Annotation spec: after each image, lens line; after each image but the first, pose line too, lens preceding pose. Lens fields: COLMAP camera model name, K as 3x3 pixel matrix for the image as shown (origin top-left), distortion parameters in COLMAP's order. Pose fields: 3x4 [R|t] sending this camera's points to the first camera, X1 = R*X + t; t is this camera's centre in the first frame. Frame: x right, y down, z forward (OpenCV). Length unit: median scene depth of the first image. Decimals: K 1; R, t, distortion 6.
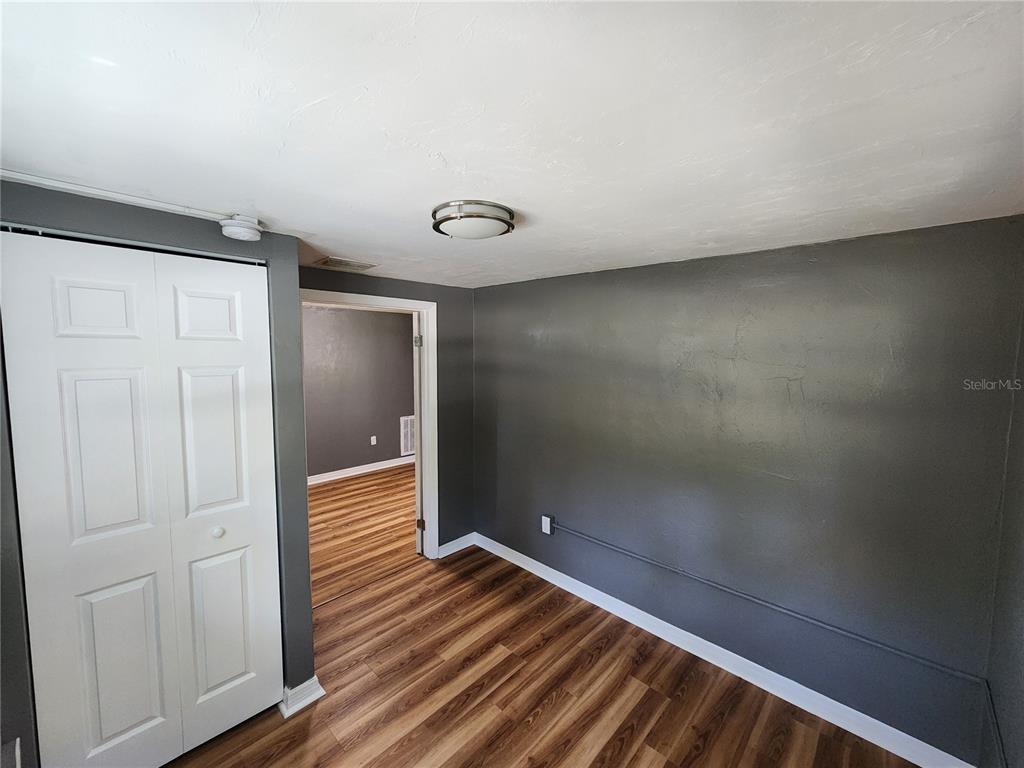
lens RADIAL K [[422.4, 0, 513.4], [0, 422.4, 381.0], [0, 0, 1]] dist [0.000555, -0.000044]
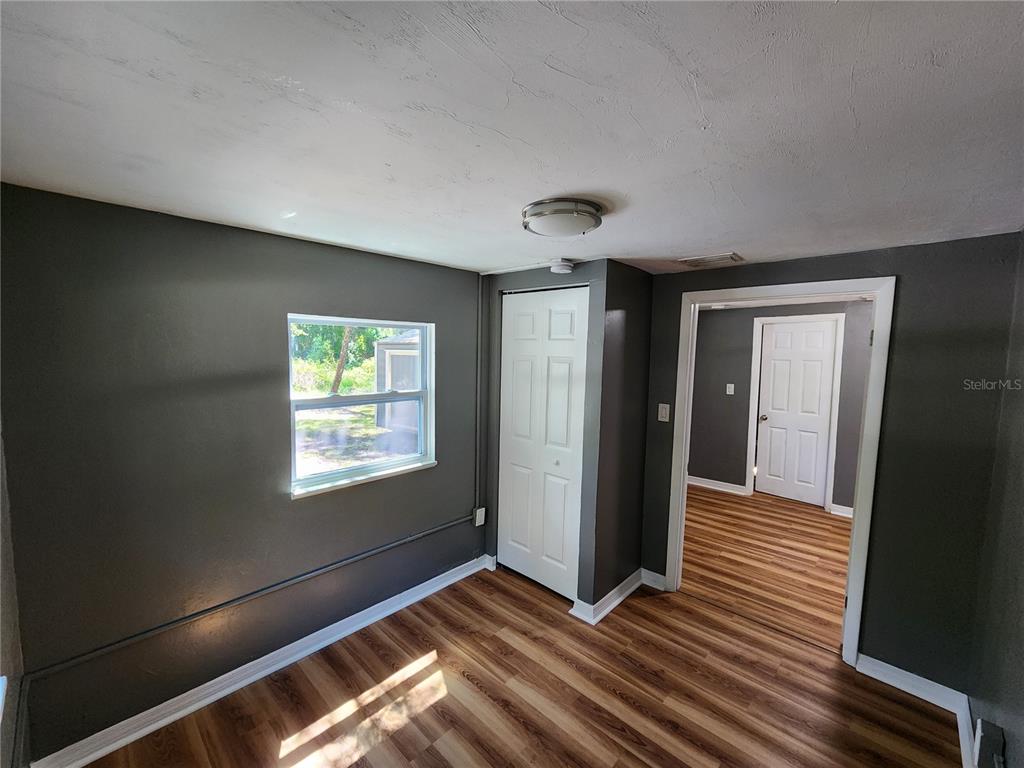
lens RADIAL K [[422.4, 0, 512.9], [0, 422.4, 384.1], [0, 0, 1]] dist [0.000555, -0.000044]
pose [[-0.004554, 0.081062, -0.996699, 0.732690], [-0.096927, 0.991980, 0.081122, -0.037166], [0.995281, 0.096976, 0.003339, 0.693361]]
